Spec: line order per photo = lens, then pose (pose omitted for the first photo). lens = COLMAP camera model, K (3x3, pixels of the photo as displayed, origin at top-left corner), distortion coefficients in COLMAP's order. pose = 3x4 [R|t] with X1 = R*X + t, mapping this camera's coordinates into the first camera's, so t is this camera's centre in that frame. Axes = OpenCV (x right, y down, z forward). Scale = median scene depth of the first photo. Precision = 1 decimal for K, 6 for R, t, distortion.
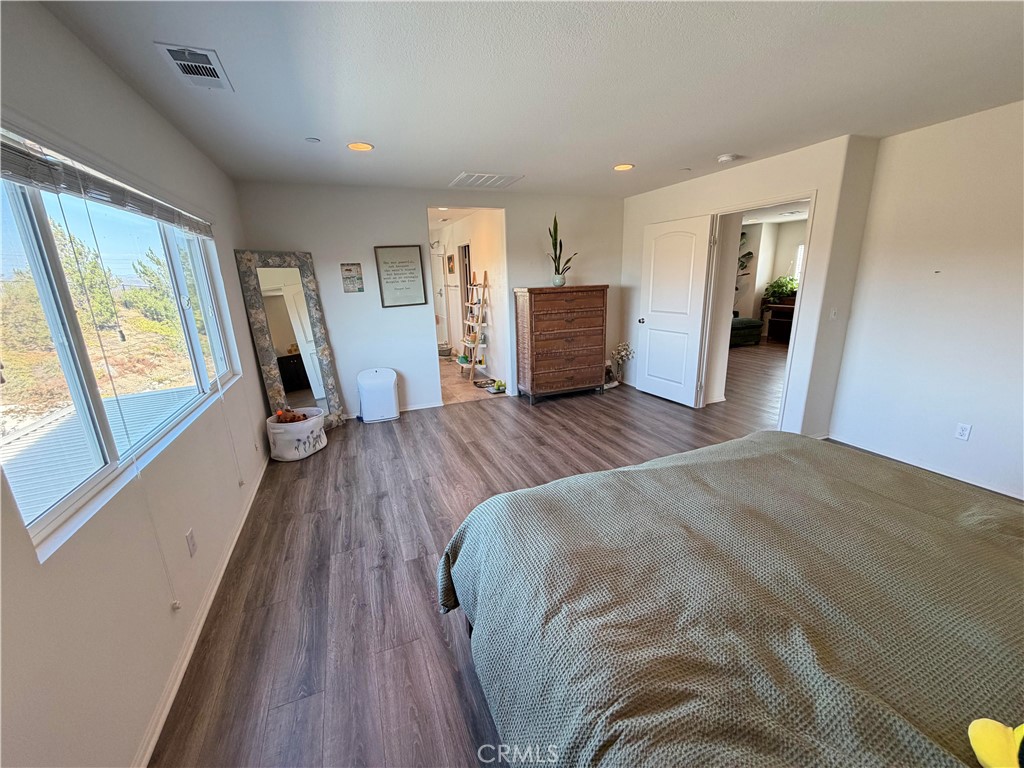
lens RADIAL K [[407.6, 0, 510.8], [0, 407.6, 385.8], [0, 0, 1]] dist [0.002713, -0.001160]
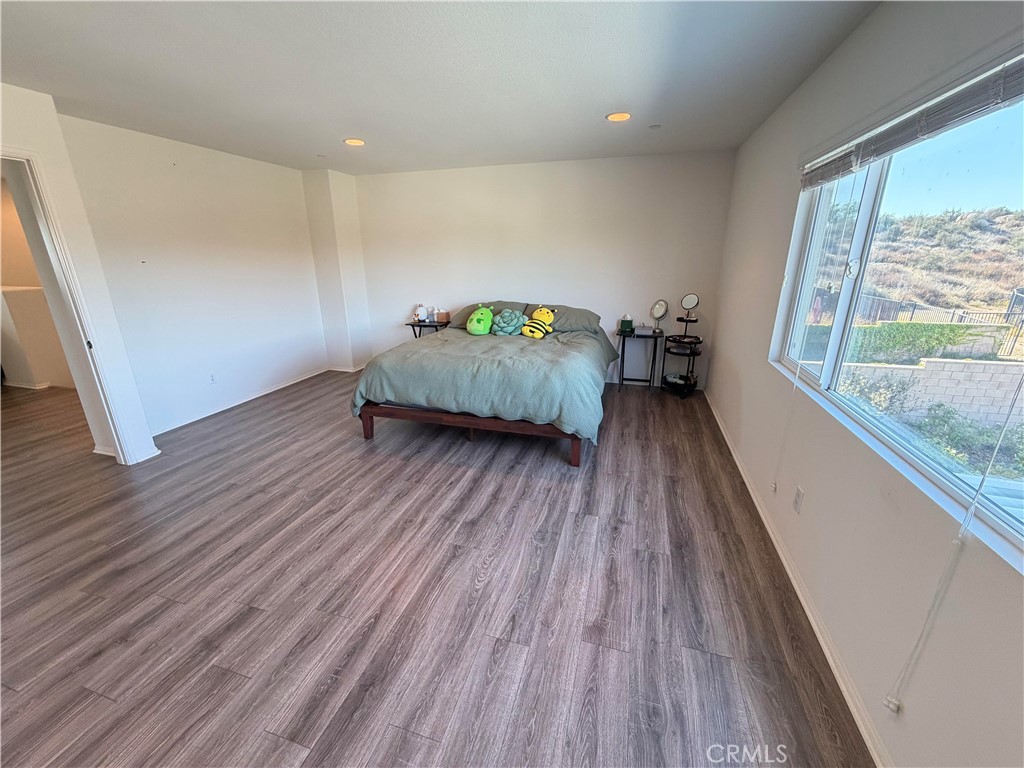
lens RADIAL K [[407.6, 0, 510.6], [0, 407.6, 382.0], [0, 0, 1]] dist [0.002713, -0.001160]
pose [[-0.779163, -0.153147, 0.607825, -0.549150], [0.192080, 0.864709, 0.464095, -0.337800], [-0.596666, 0.478356, -0.644333, 1.347202]]
